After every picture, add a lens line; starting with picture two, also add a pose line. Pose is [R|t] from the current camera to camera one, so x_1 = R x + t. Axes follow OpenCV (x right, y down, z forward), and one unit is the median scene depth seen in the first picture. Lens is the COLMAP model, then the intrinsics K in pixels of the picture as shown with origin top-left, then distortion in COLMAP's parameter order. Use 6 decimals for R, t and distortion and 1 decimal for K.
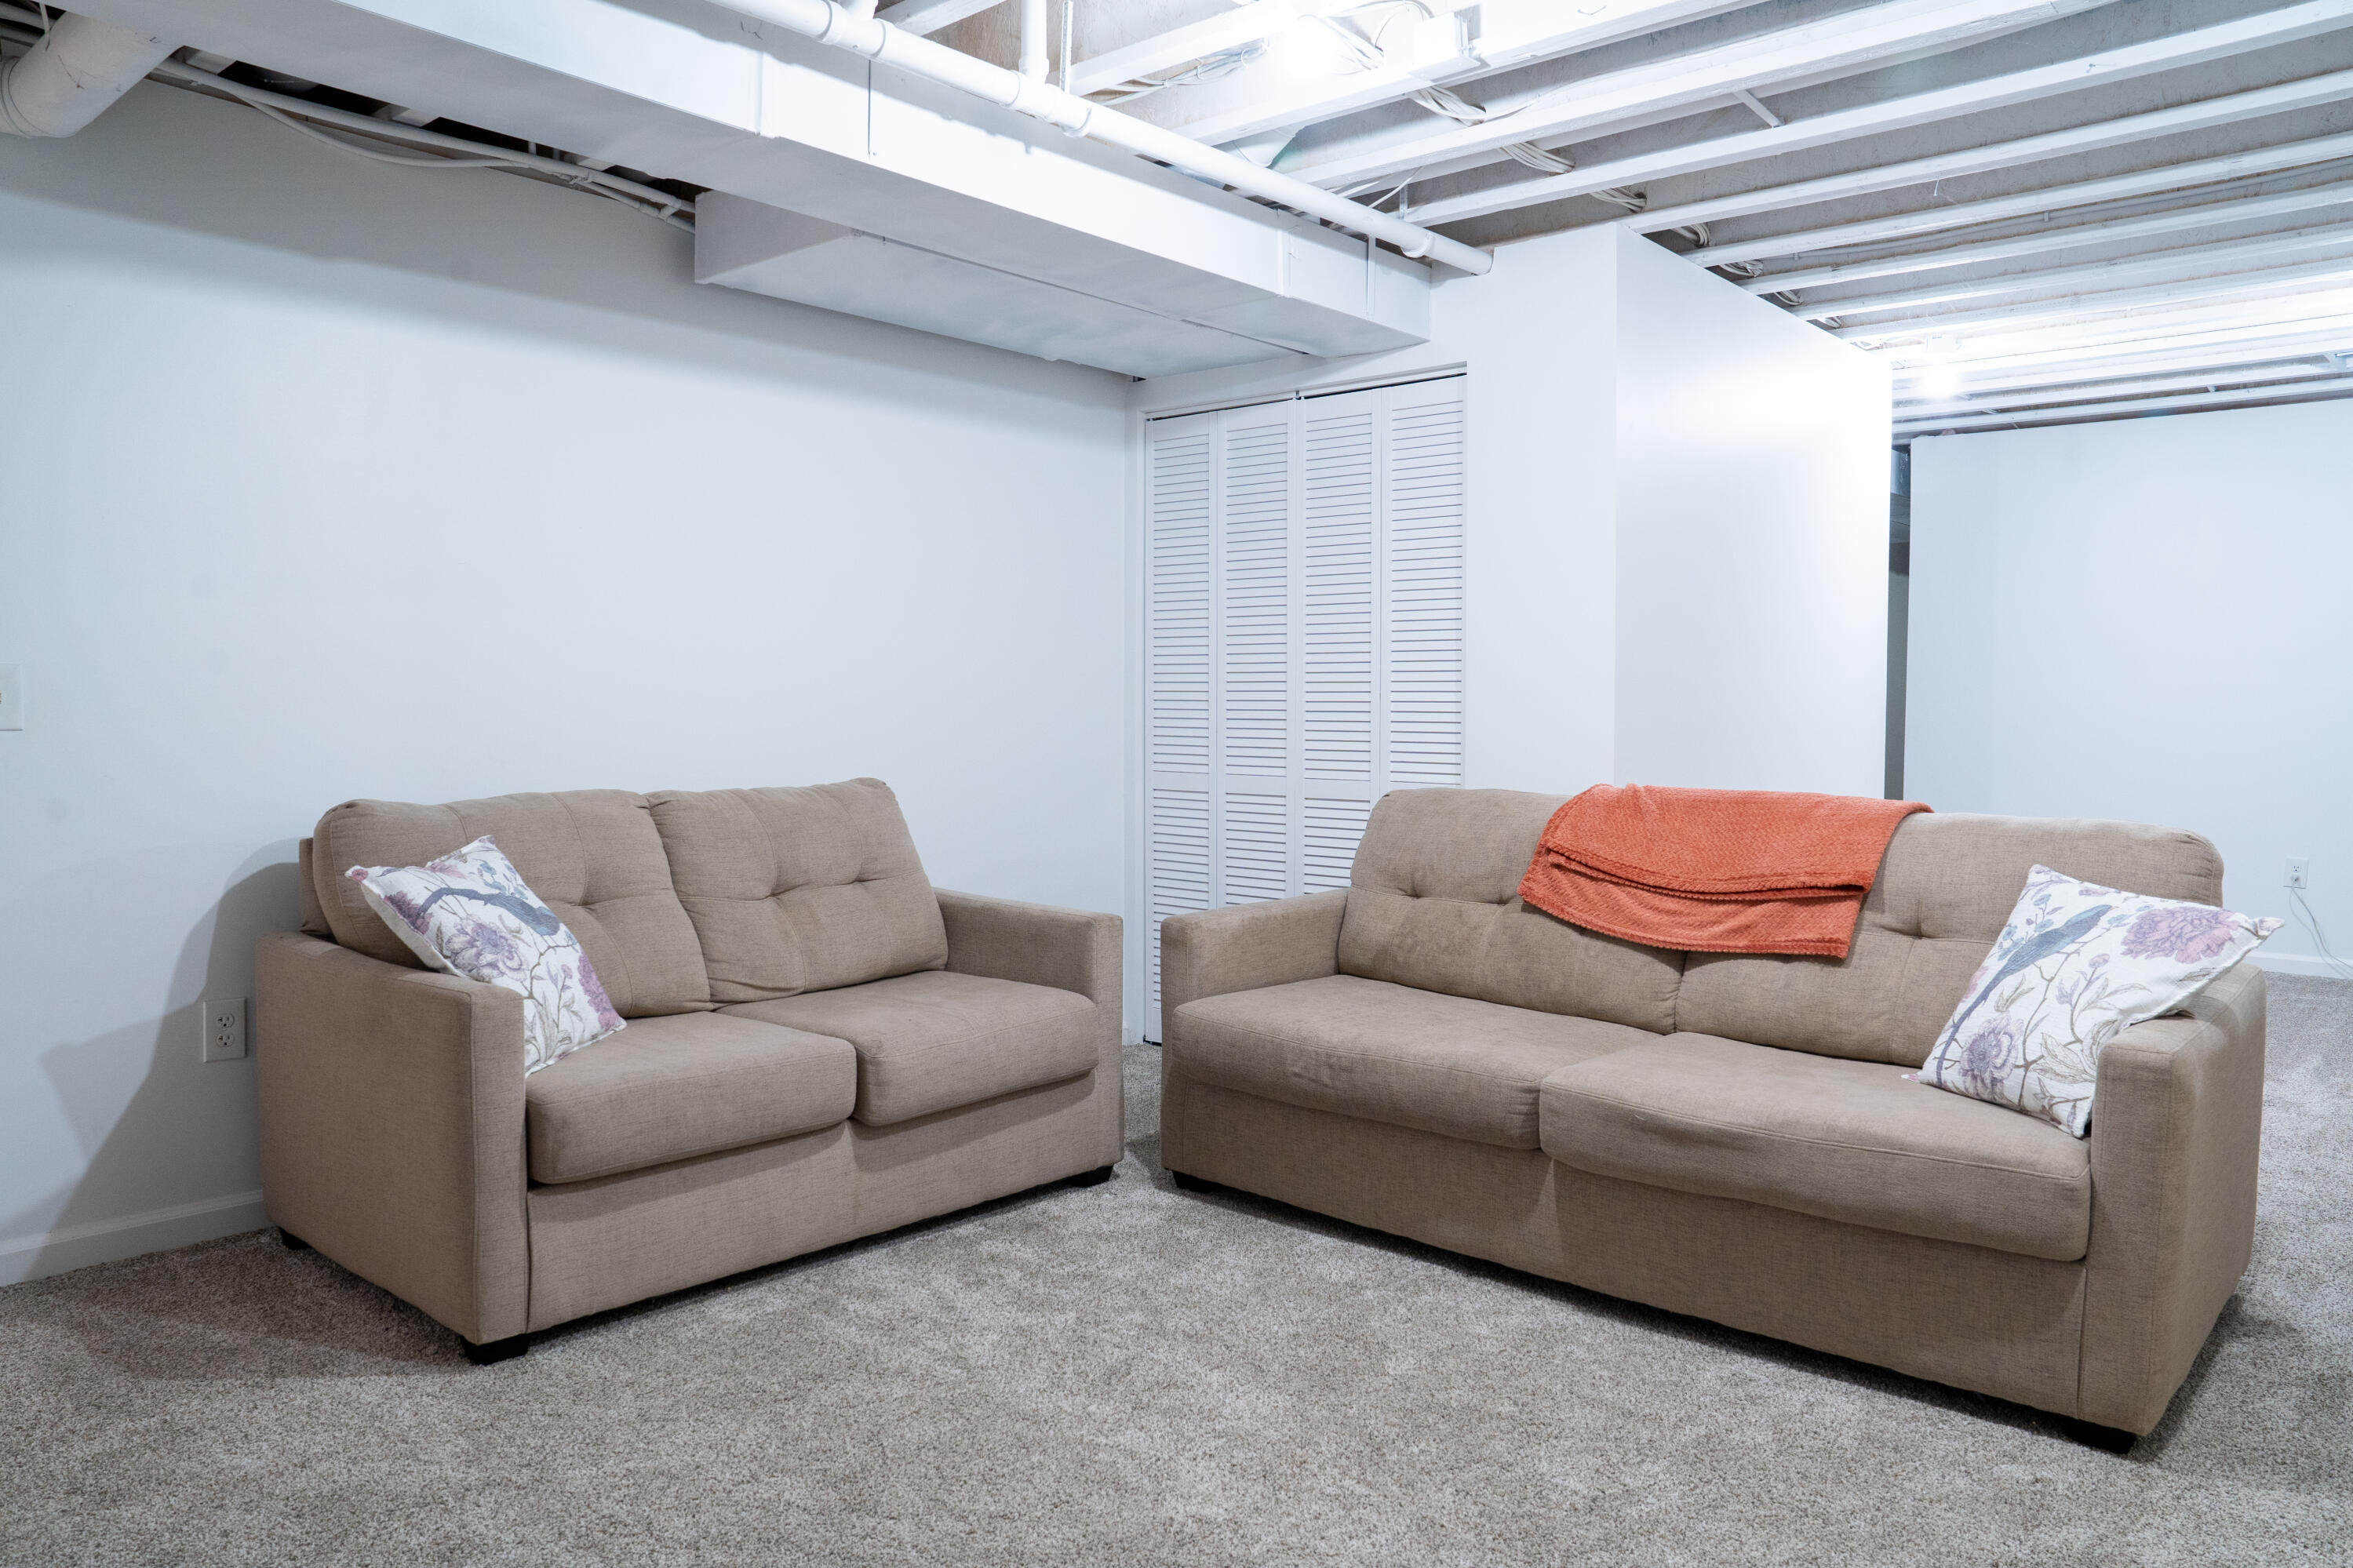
lens RADIAL K [[1621.9, 0, 1176.5], [0, 1621.9, 784.0], [0, 0, 1]] dist [-0.113873, 0.092942]
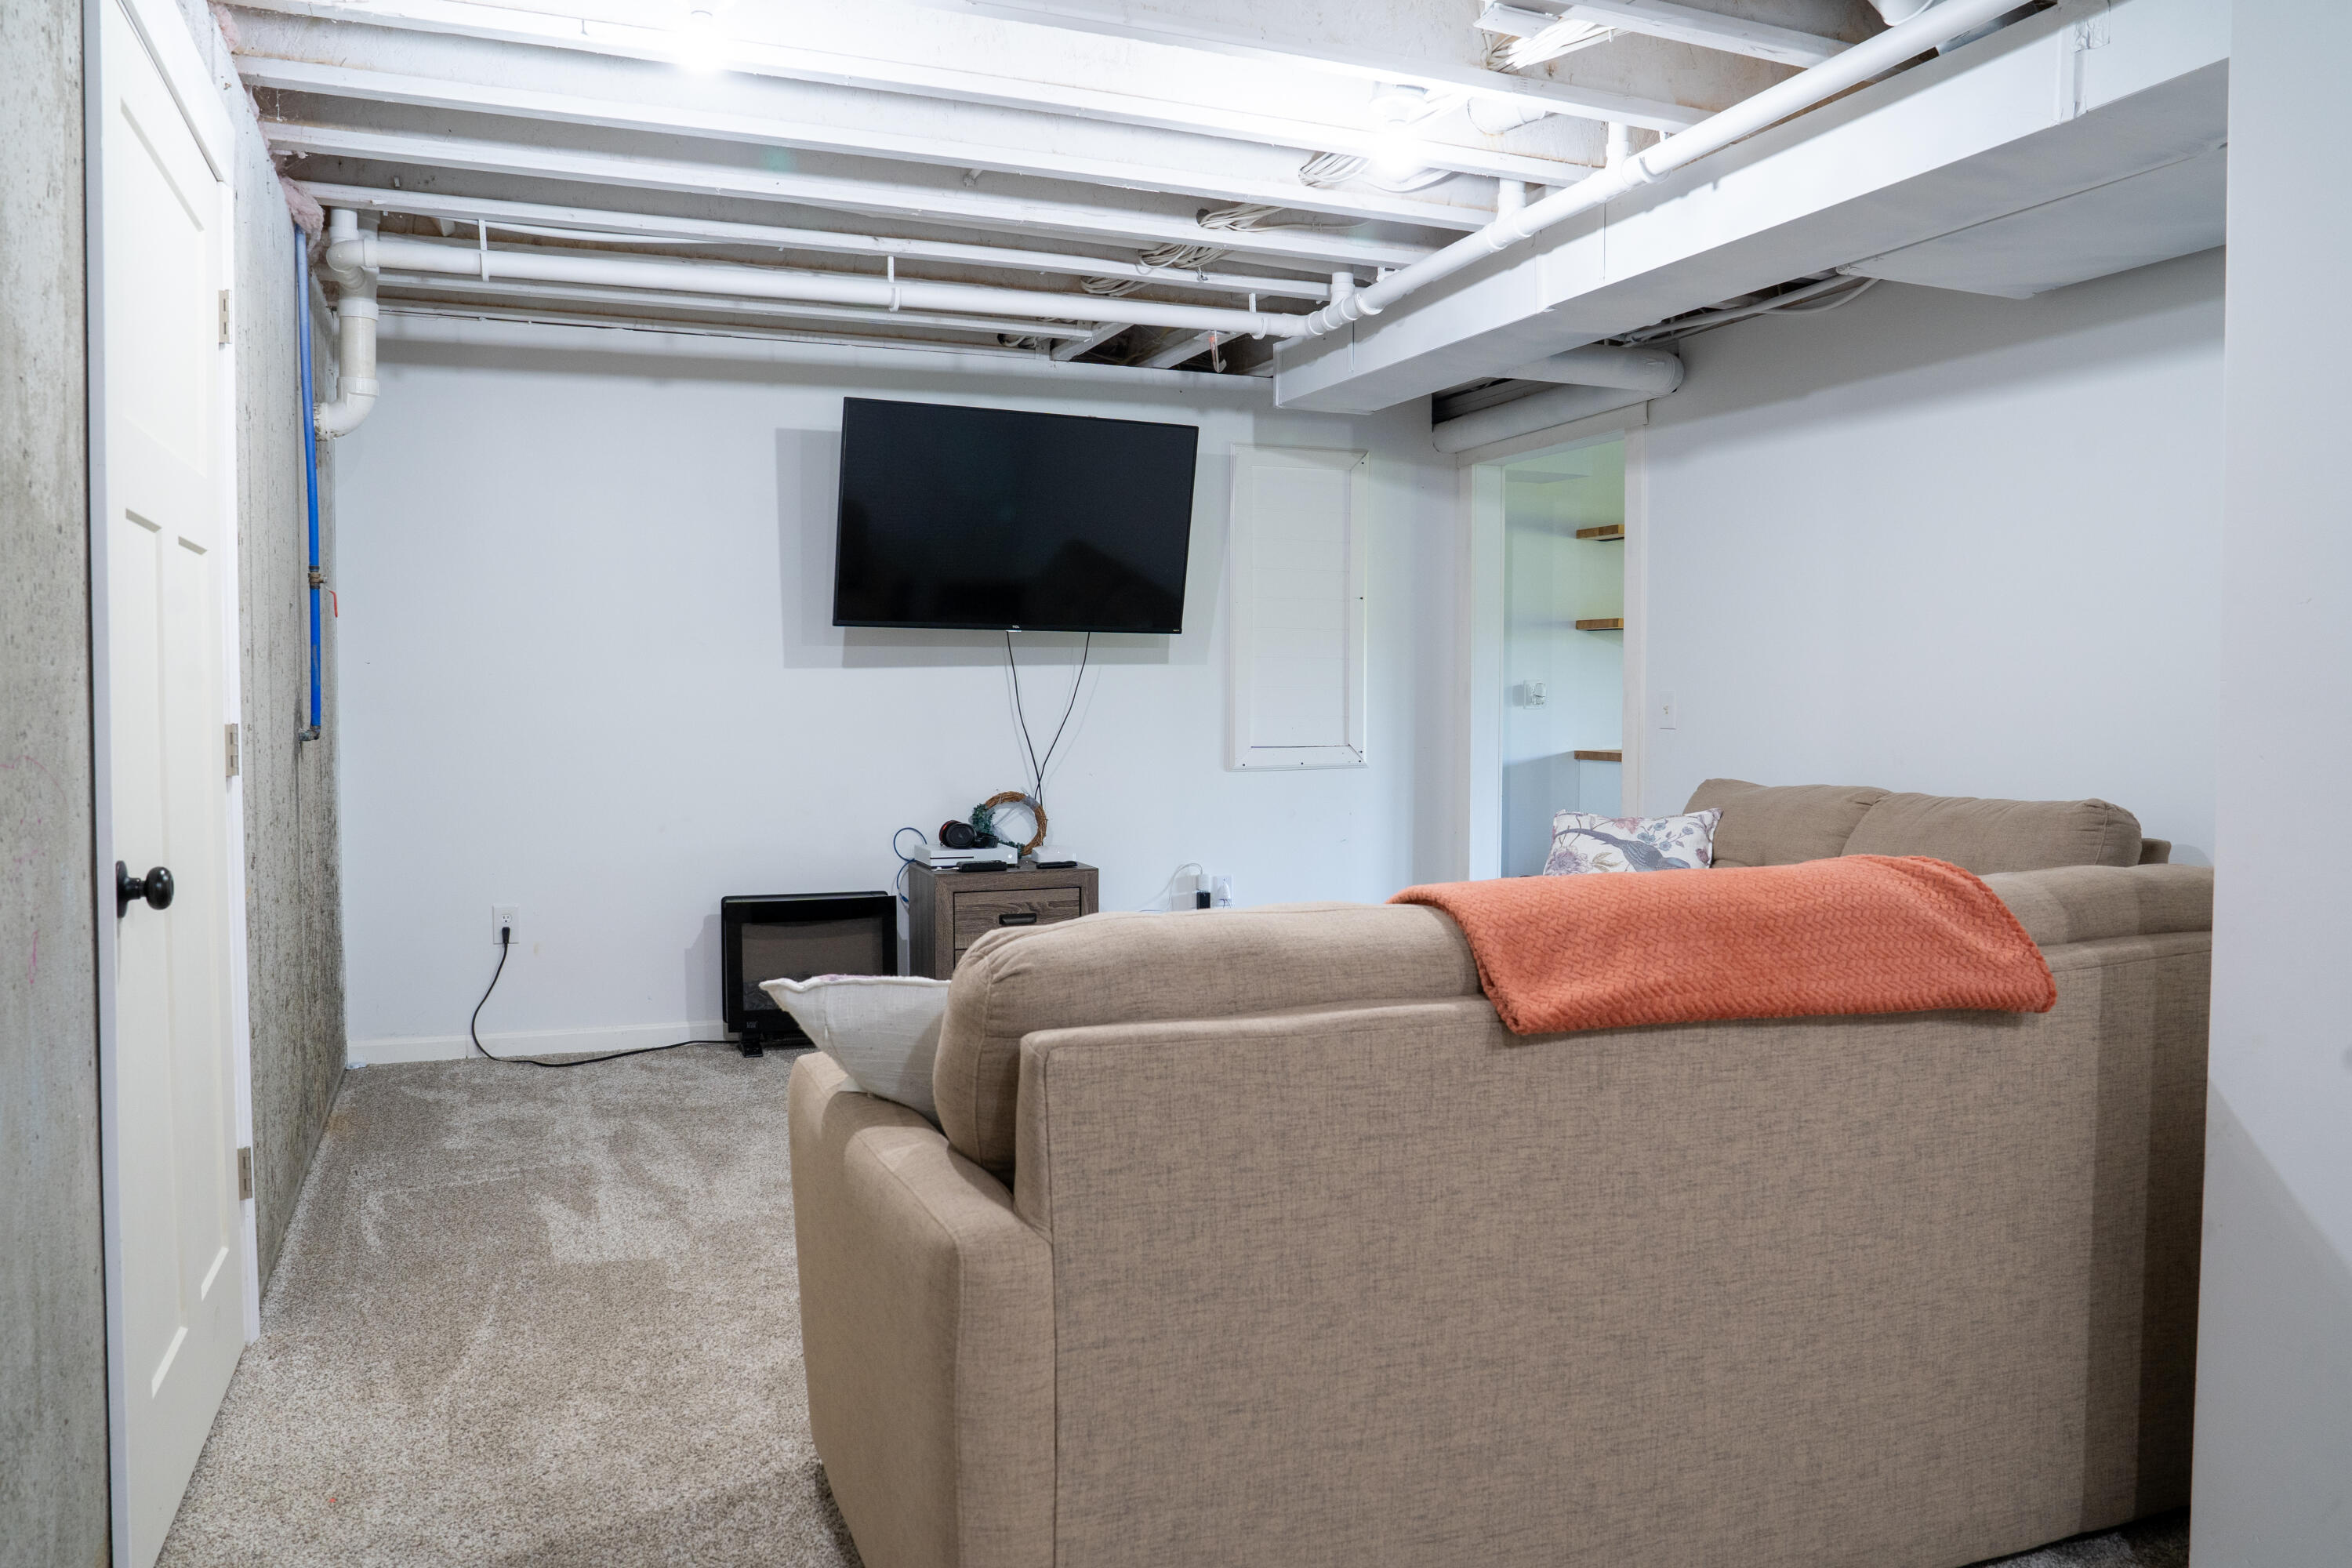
lens RADIAL K [[1621.4, 0, 1176.0], [0, 1621.4, 784.0], [0, 0, 1]] dist [-0.113873, 0.092942]
pose [[-0.432153, 0.038095, -0.900995, 1.060154], [-0.045398, 0.996921, 0.063926, -0.057750], [0.900657, 0.068529, -0.429094, 1.205181]]
